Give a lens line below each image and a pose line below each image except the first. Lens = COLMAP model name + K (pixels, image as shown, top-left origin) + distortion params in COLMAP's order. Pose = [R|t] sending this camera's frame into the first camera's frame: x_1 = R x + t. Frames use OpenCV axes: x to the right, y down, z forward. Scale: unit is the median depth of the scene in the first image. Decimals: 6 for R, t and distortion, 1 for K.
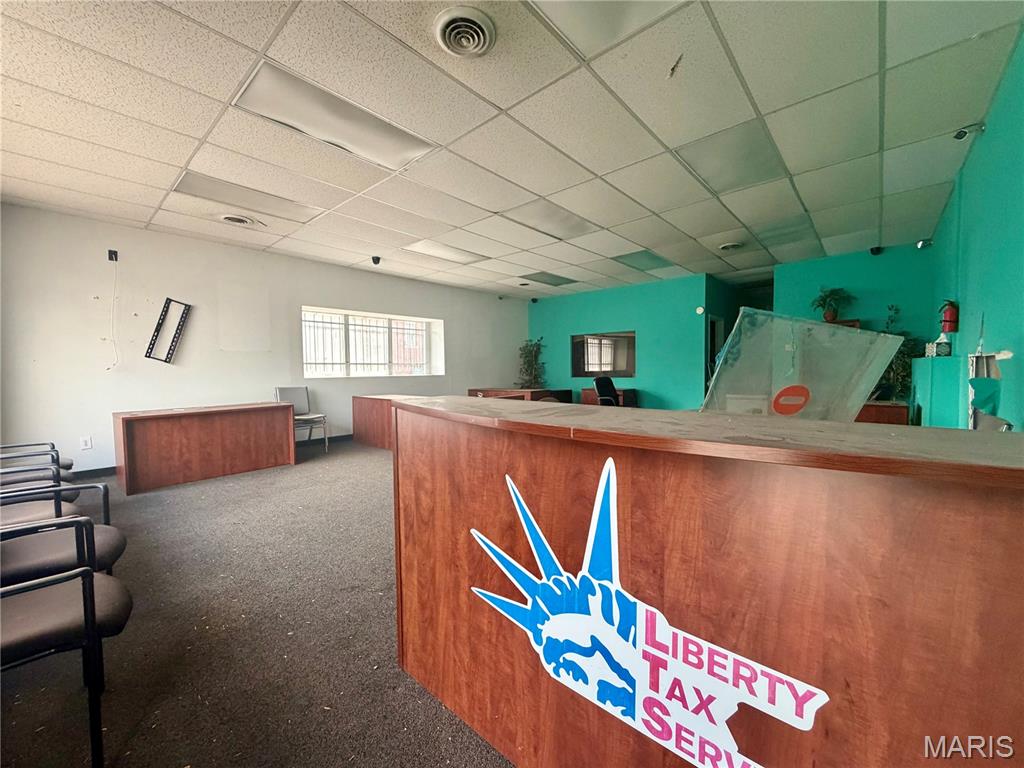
lens RADIAL K [[409.6, 0, 511.5], [0, 409.6, 384.6], [0, 0, 1]] dist [-0.002536, -0.000030]
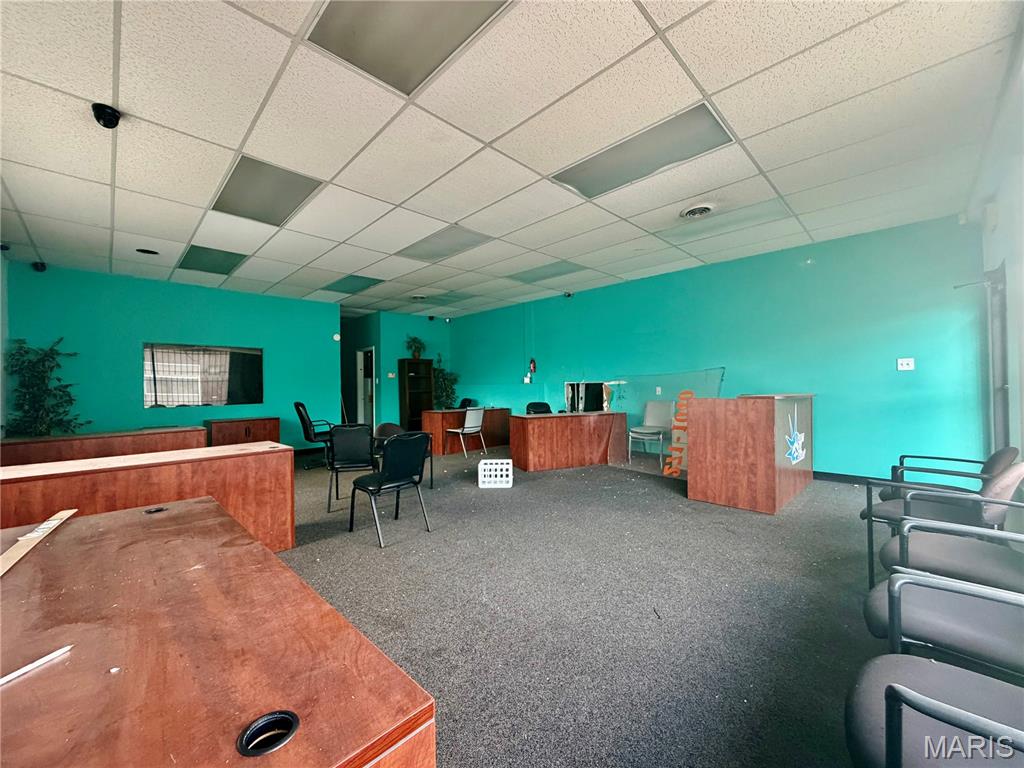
lens RADIAL K [[409.6, 0, 511.0], [0, 409.6, 382.6], [0, 0, 1]] dist [-0.002536, -0.000030]
pose [[0.060320, 0.024960, 0.997867, -0.650996], [0.058673, 0.997870, -0.028507, -0.009094], [-0.996453, 0.060267, 0.058727, 0.570594]]
